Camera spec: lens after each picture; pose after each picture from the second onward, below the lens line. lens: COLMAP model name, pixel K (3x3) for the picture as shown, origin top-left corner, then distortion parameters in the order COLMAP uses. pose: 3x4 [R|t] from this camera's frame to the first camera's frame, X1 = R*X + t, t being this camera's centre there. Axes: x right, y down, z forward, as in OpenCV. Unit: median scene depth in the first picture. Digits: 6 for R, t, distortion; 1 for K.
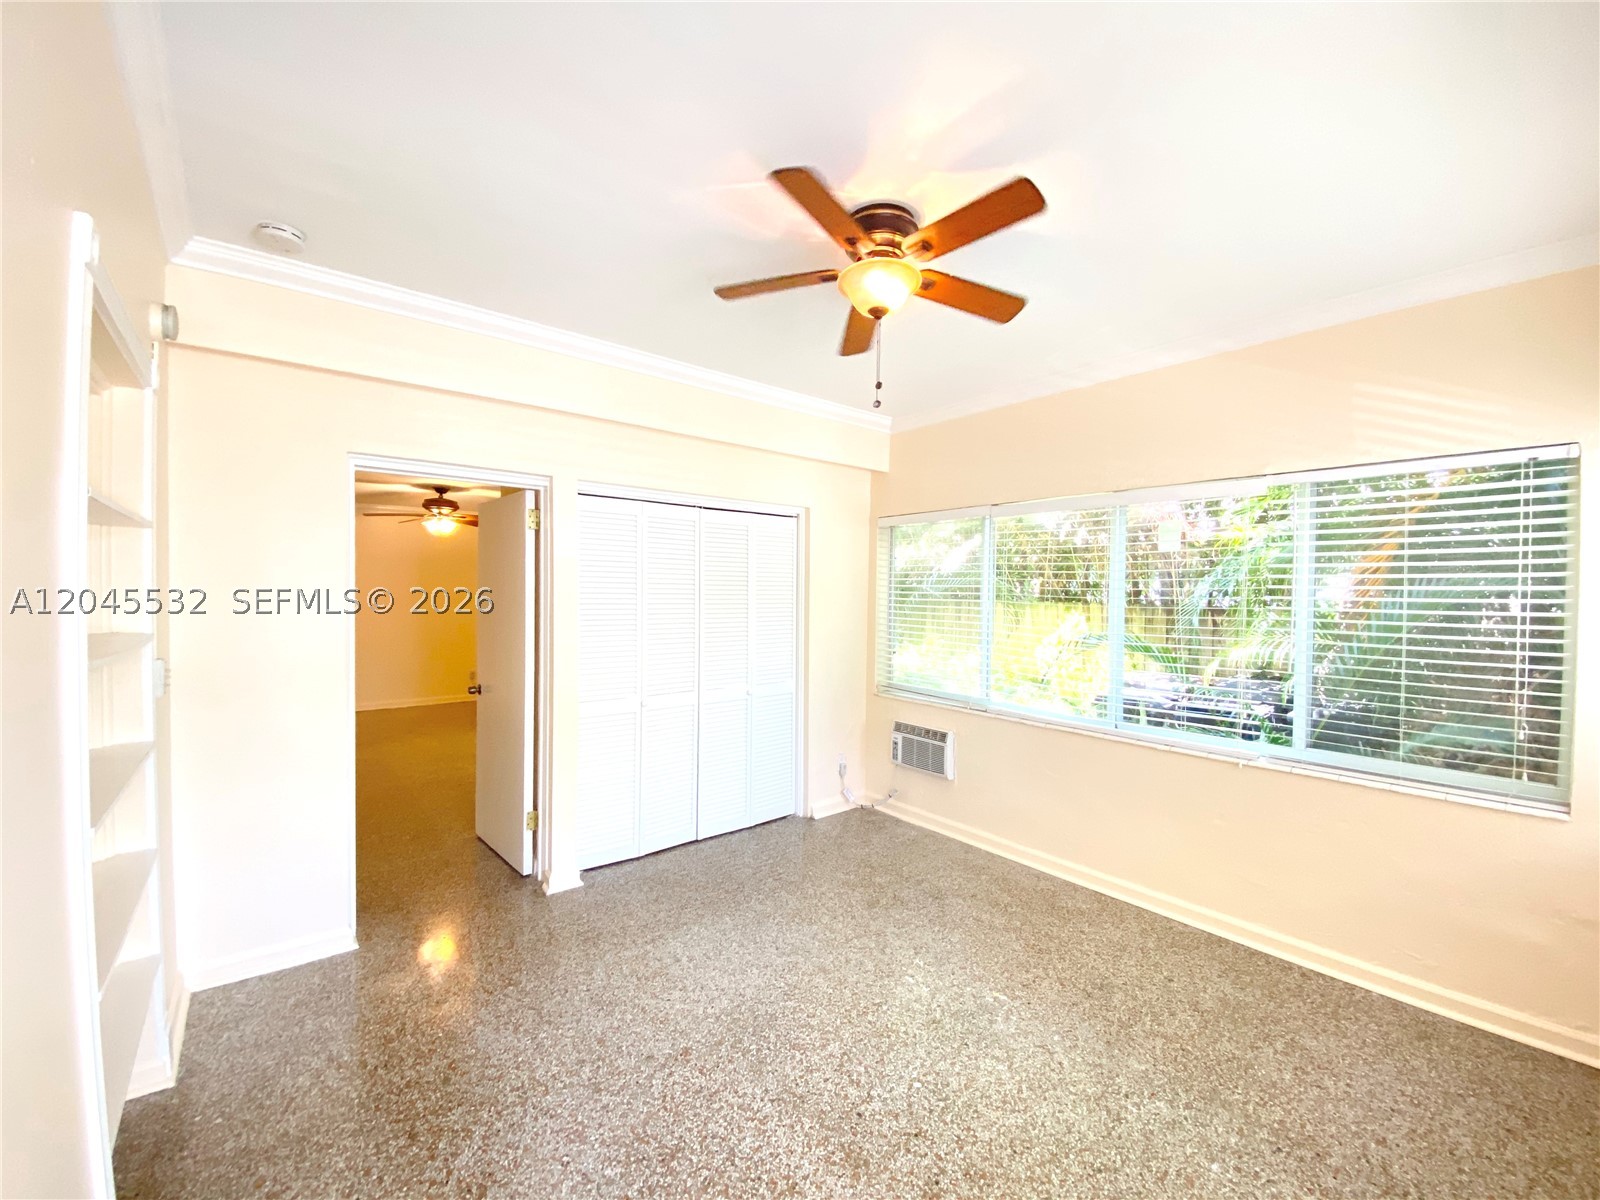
lens RADIAL K [[651.7, 0, 796.3], [0, 651.7, 597.6], [0, 0, 1]] dist [0.017365, -0.019038]
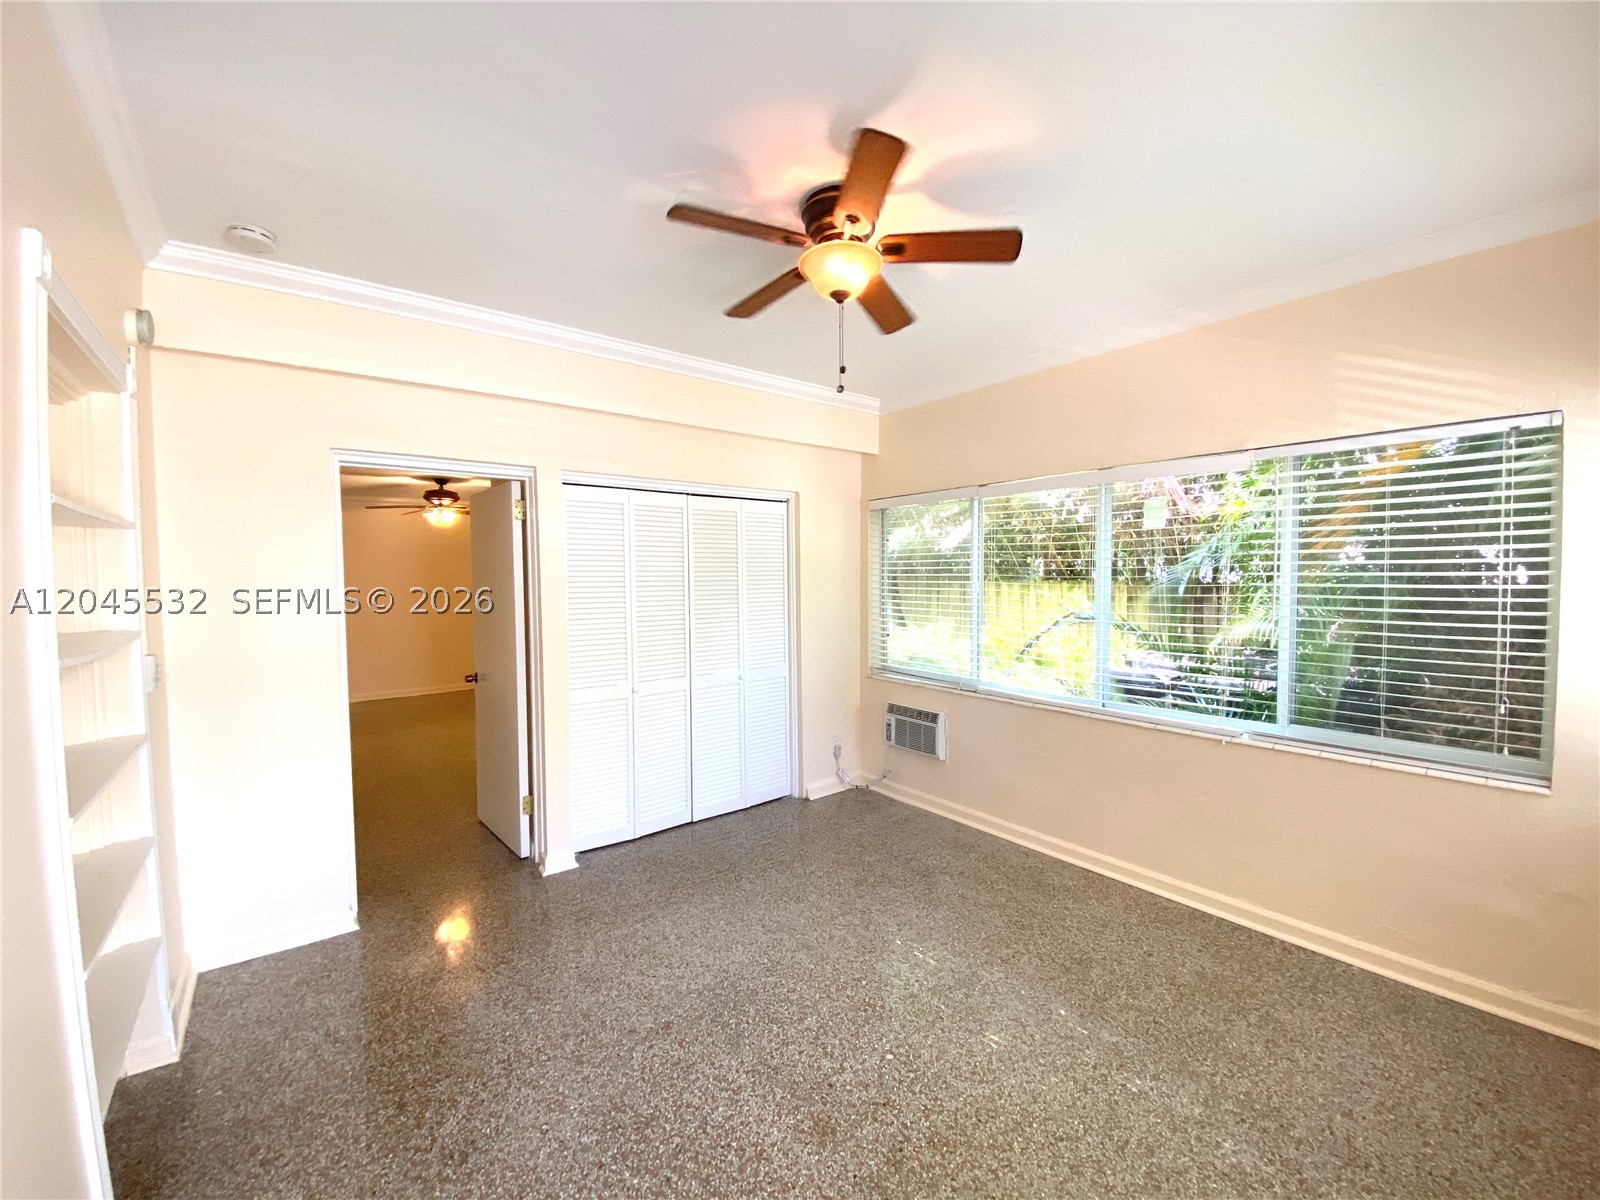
lens RADIAL K [[651.7, 0, 796.3], [0, 651.7, 597.6], [0, 0, 1]] dist [0.017365, -0.019038]
pose [[0.999586, -0.018245, -0.022259, 0.067513], [0.018841, 0.999461, 0.026873, -0.004645], [0.021757, -0.027281, 0.999391, -0.008521]]
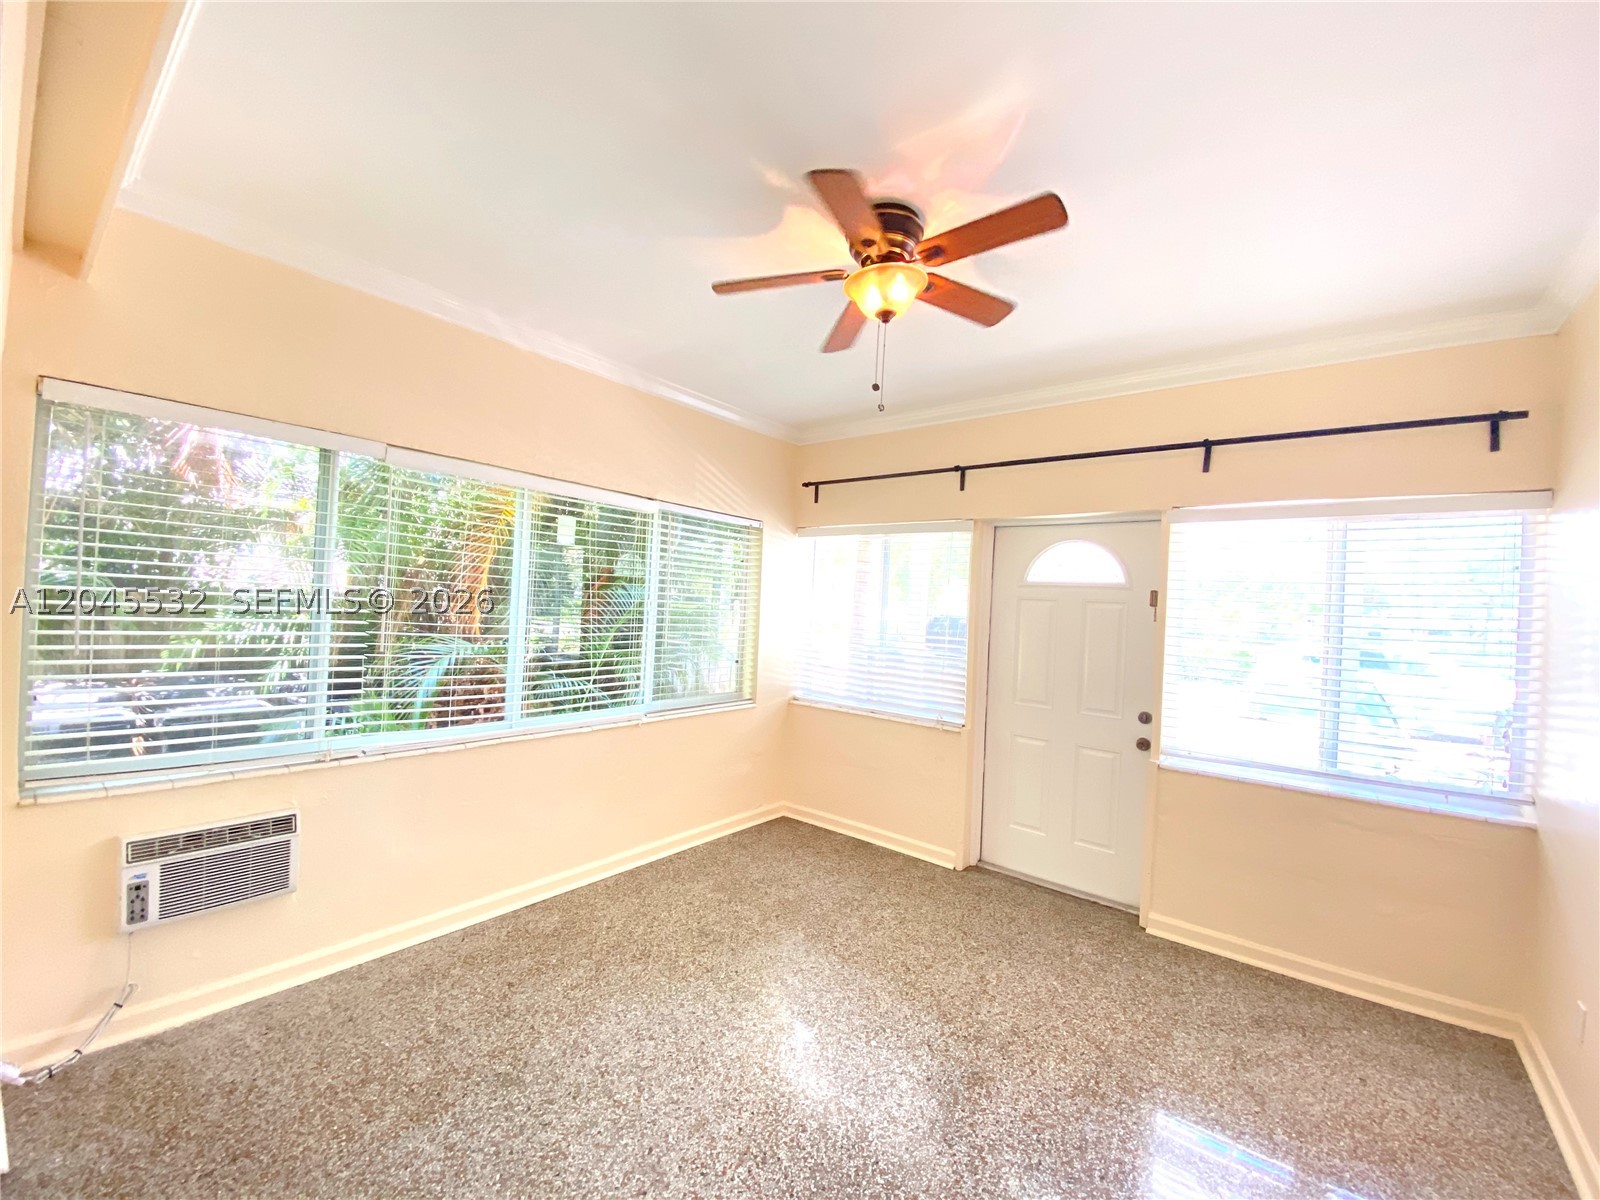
lens RADIAL K [[651.7, 0, 796.3], [0, 651.7, 597.6], [0, 0, 1]] dist [0.017365, -0.019038]
pose [[-0.208928, -0.012884, 0.977846, -0.777308], [-0.036909, 0.999305, 0.005281, -0.008532], [-0.977234, -0.034988, -0.209258, 1.250965]]
